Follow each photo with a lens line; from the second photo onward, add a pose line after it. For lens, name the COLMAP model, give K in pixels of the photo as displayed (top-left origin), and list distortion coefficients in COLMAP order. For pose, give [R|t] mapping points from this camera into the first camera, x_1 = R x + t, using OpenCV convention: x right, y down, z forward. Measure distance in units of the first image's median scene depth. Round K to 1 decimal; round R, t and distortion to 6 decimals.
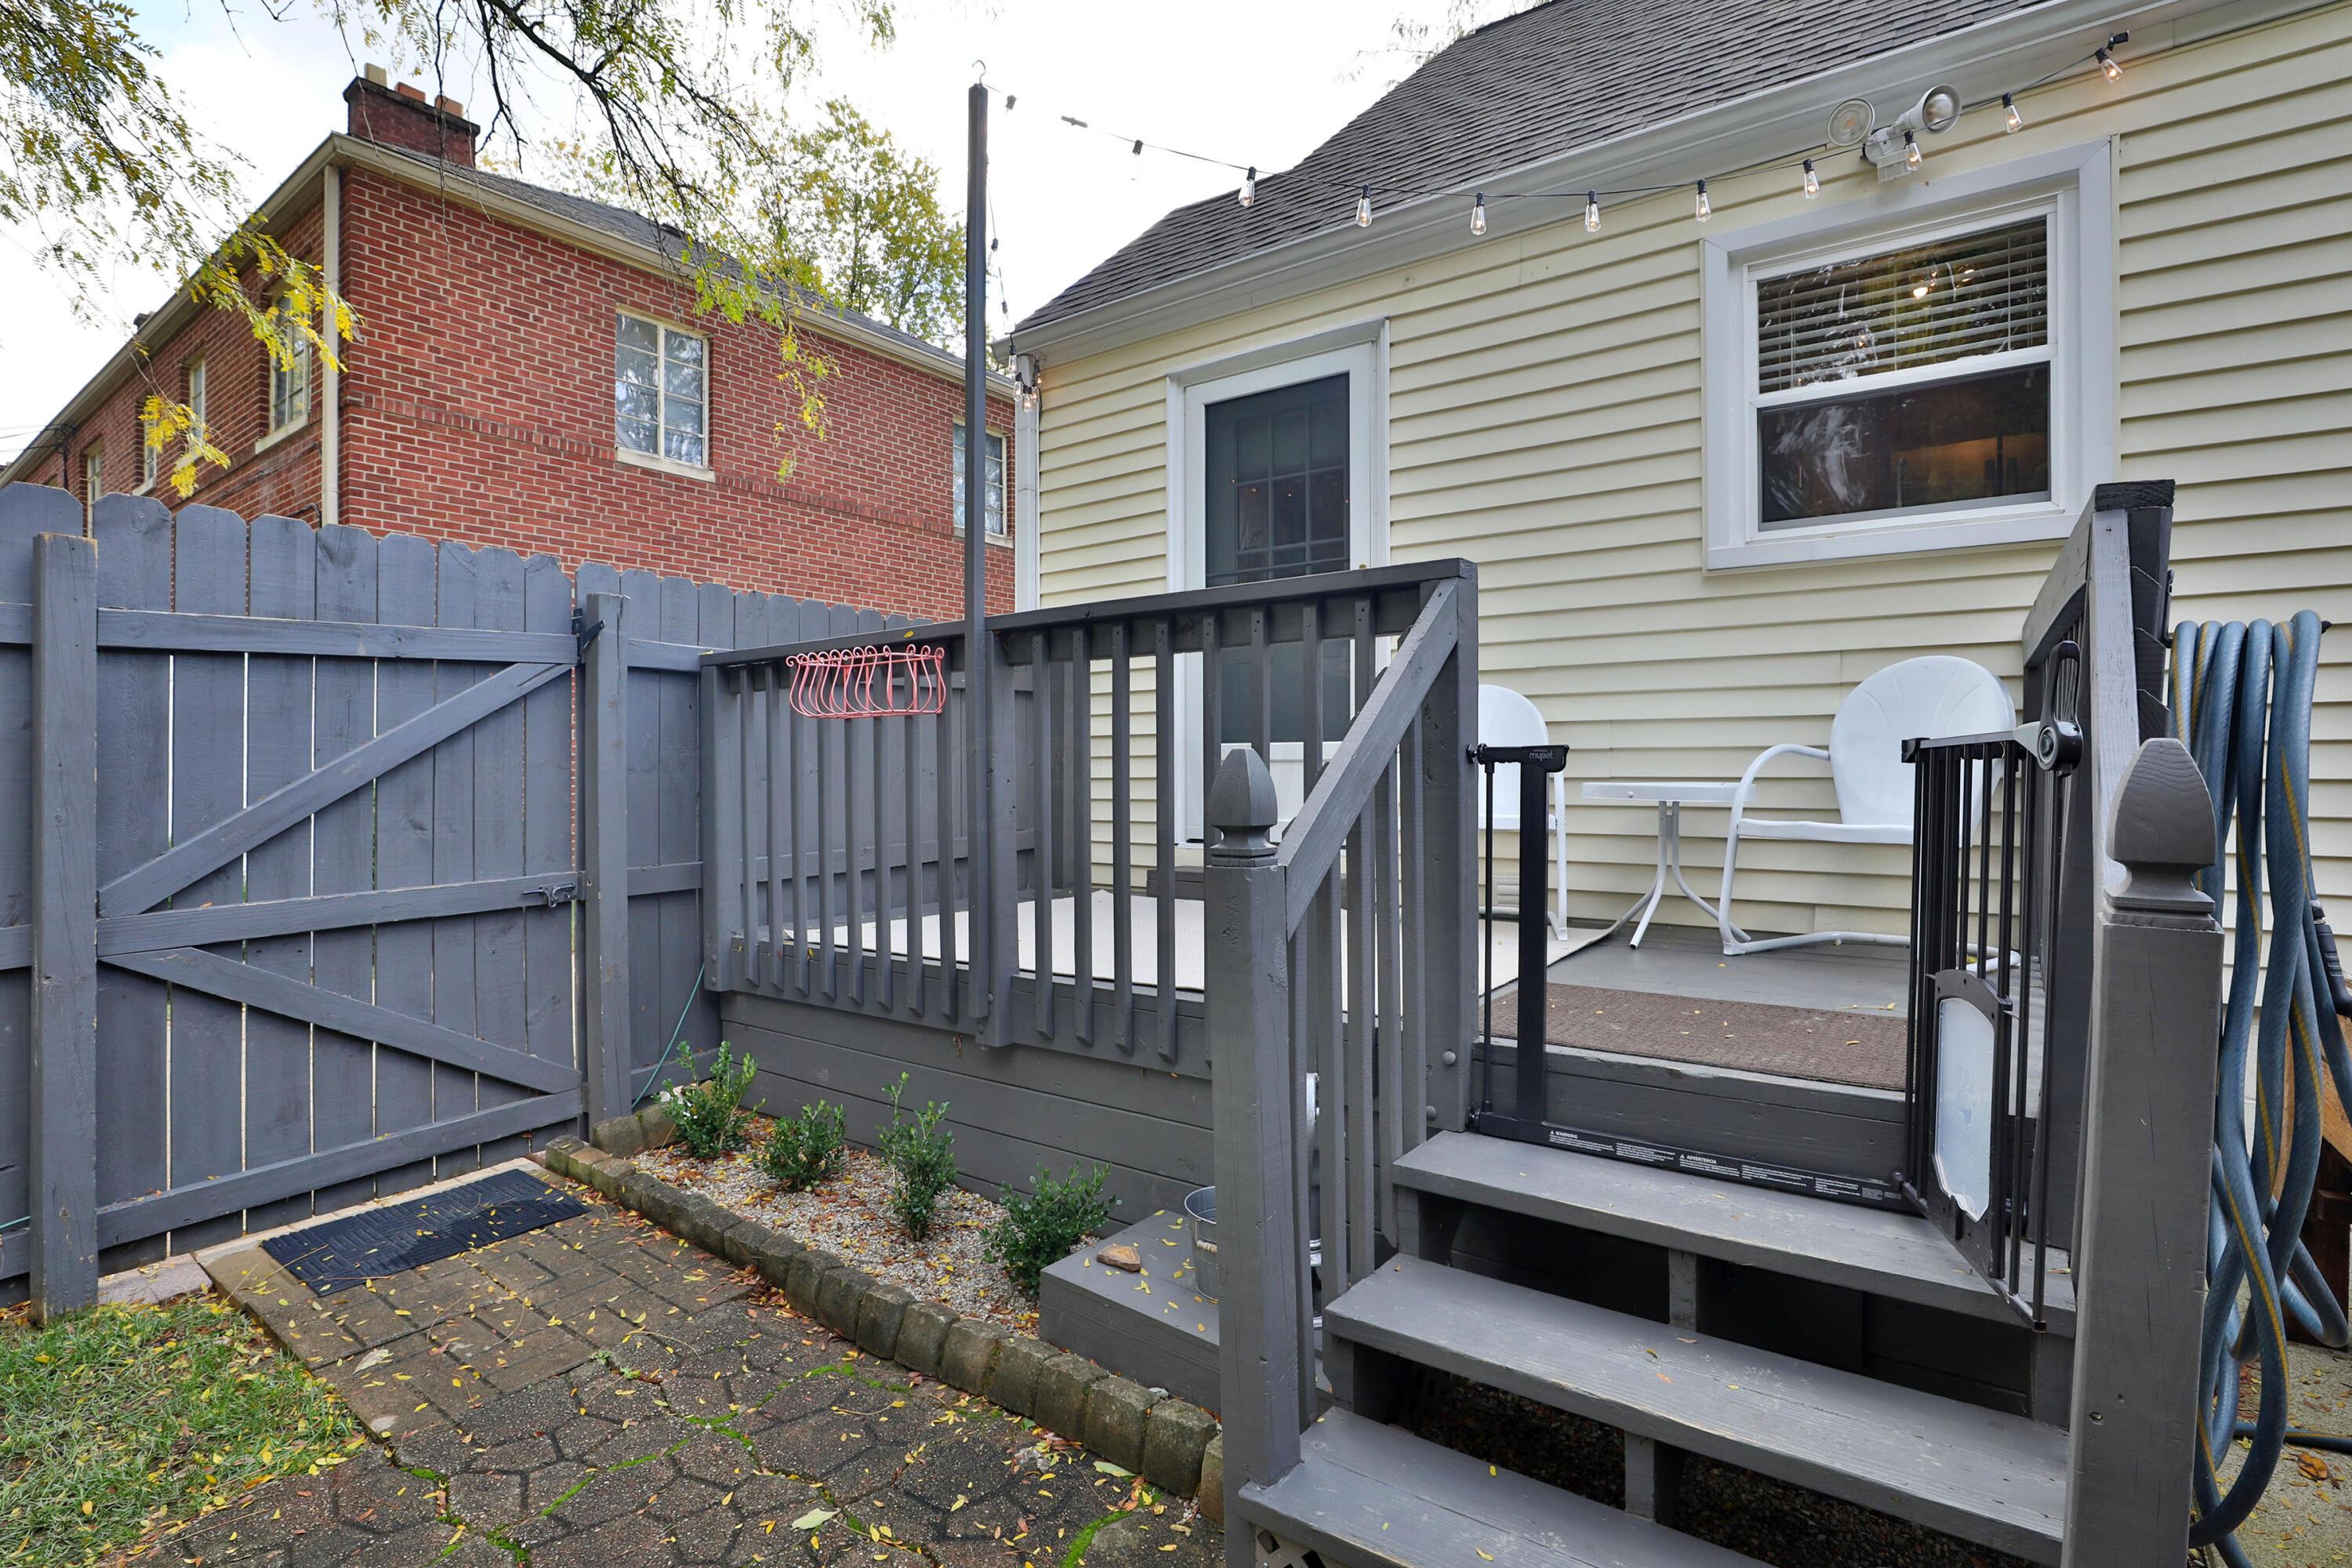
lens RADIAL K [[1113.0, 0, 1180.3], [0, 1113.0, 785.7], [0, 0, 1]] dist [-0.024182, -0.000709]
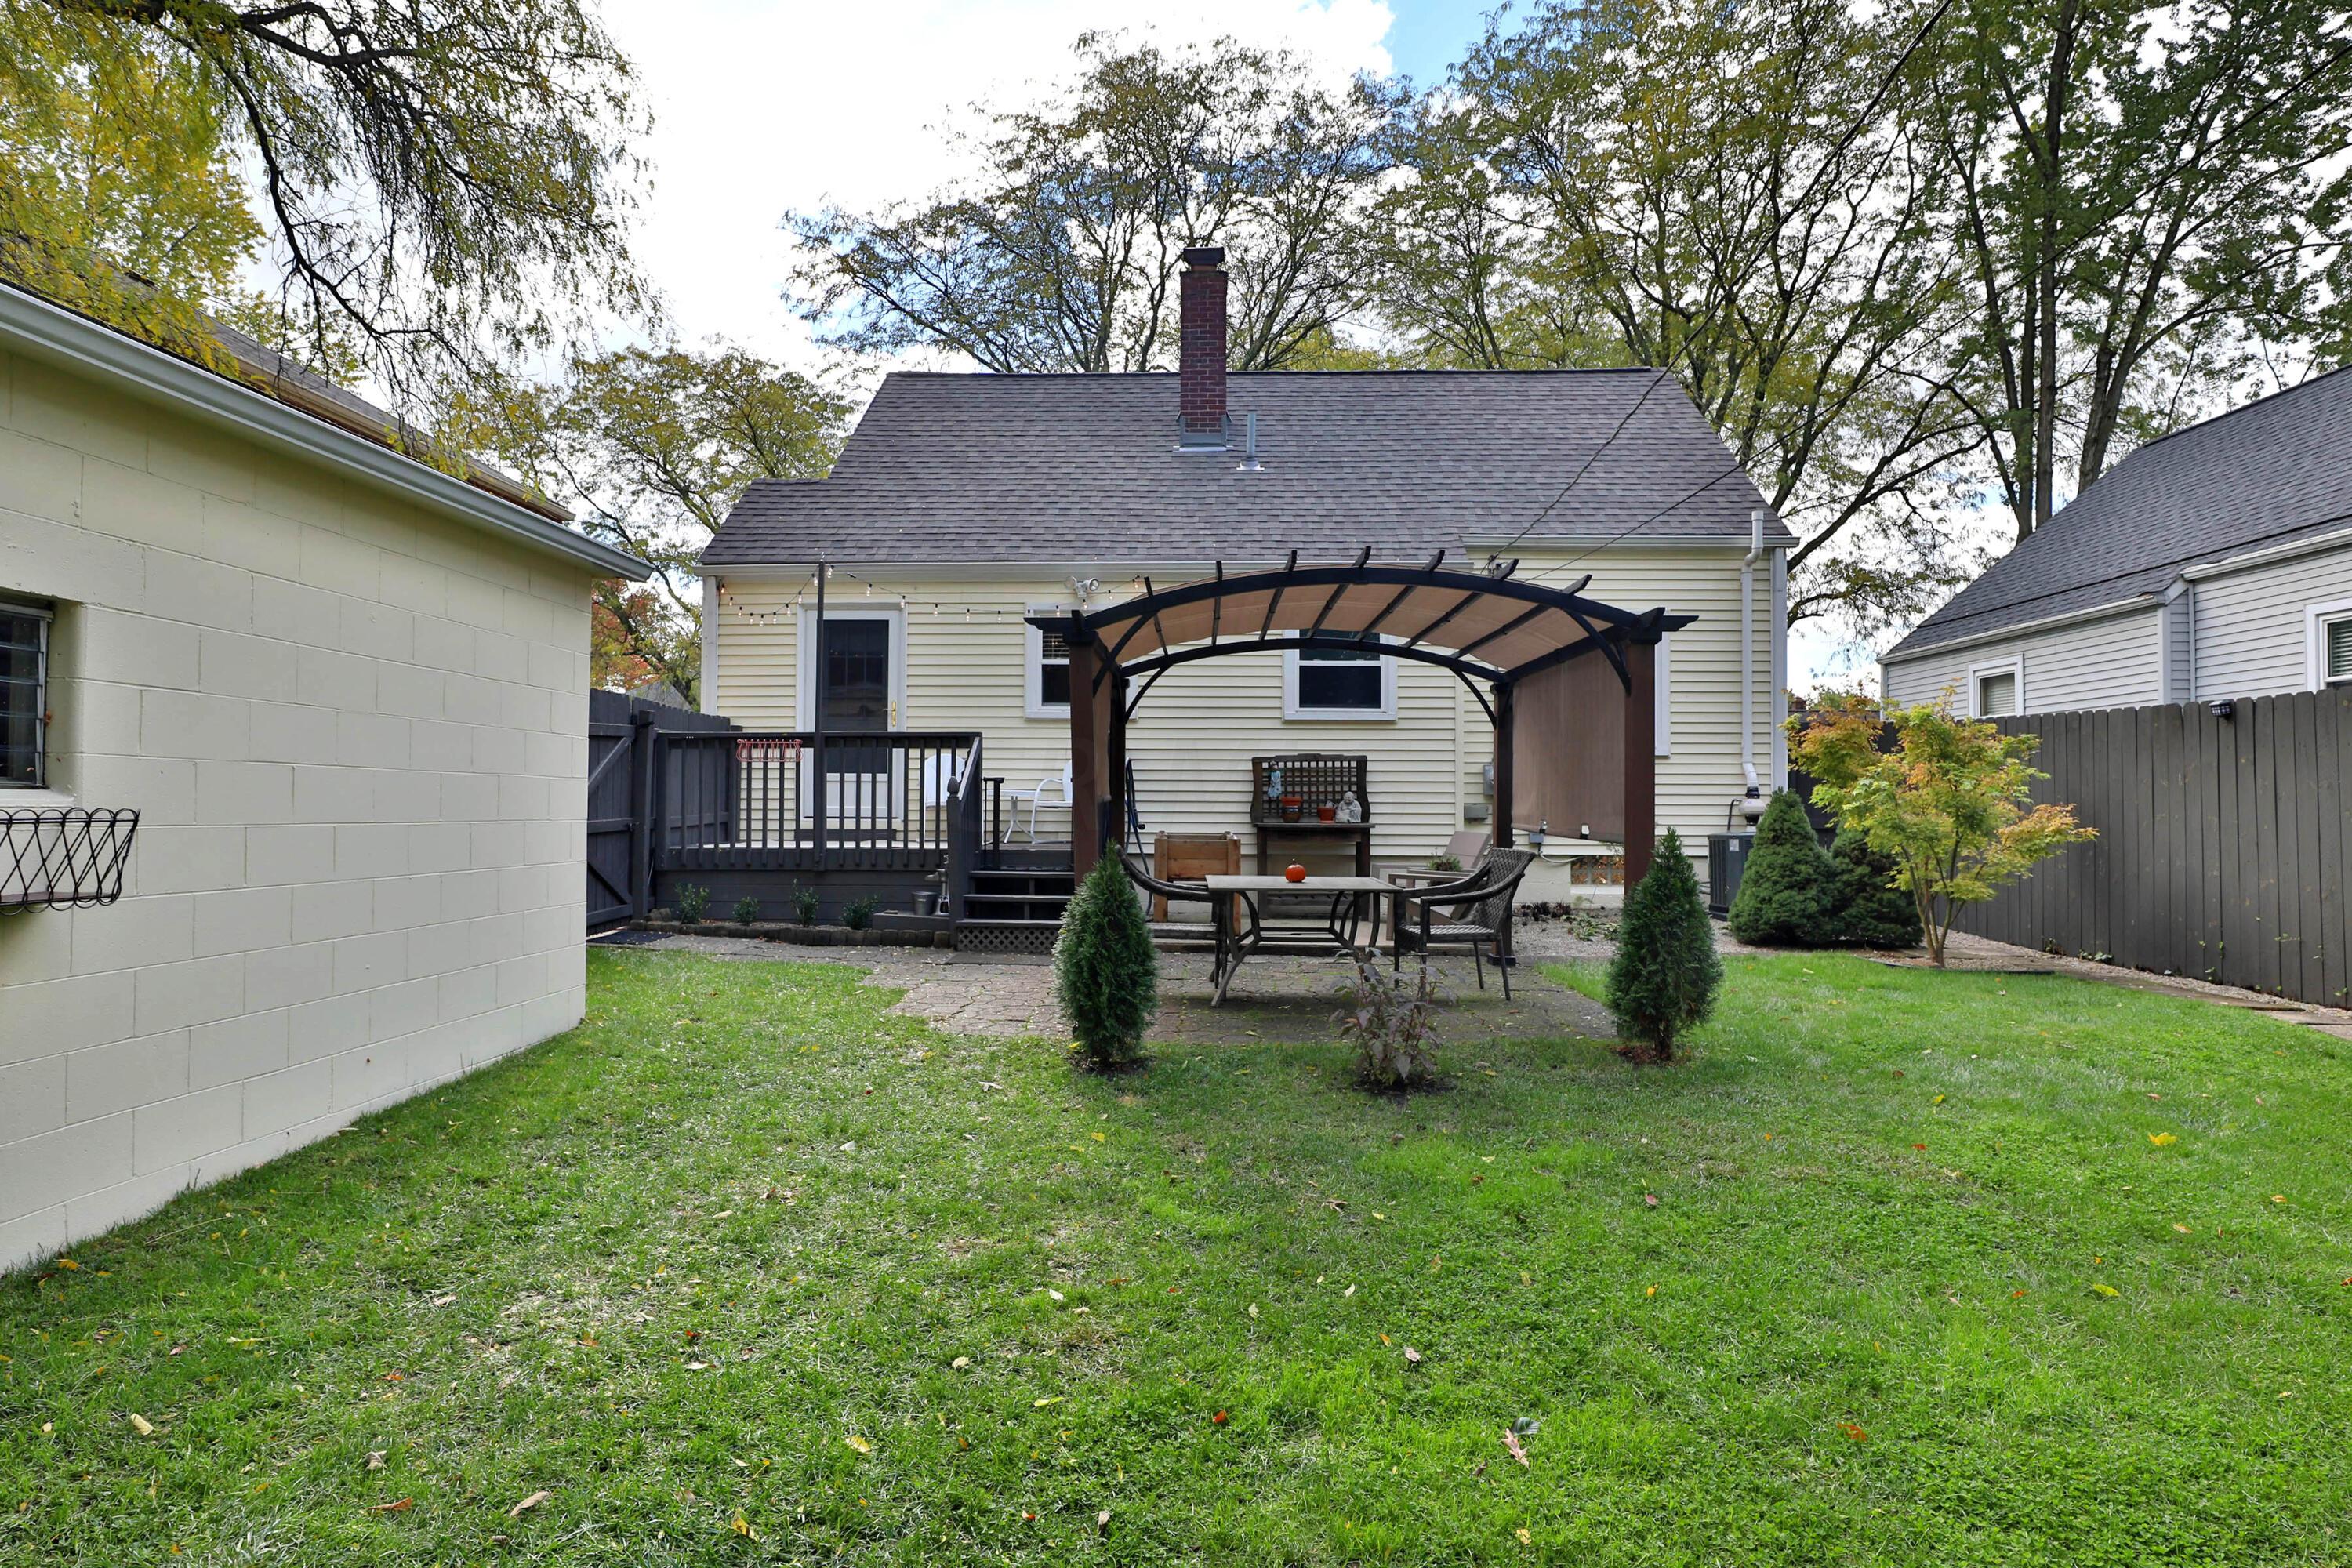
lens RADIAL K [[1264.6, 0, 1175.8], [0, 1264.6, 787.1], [0, 0, 1]] dist [-0.001013, -0.000111]
pose [[0.820125, 0.016517, 0.571946, -1.088528], [0.002491, 0.999471, -0.032436, 0.092083], [-0.572179, 0.028027, 0.819649, -1.932604]]
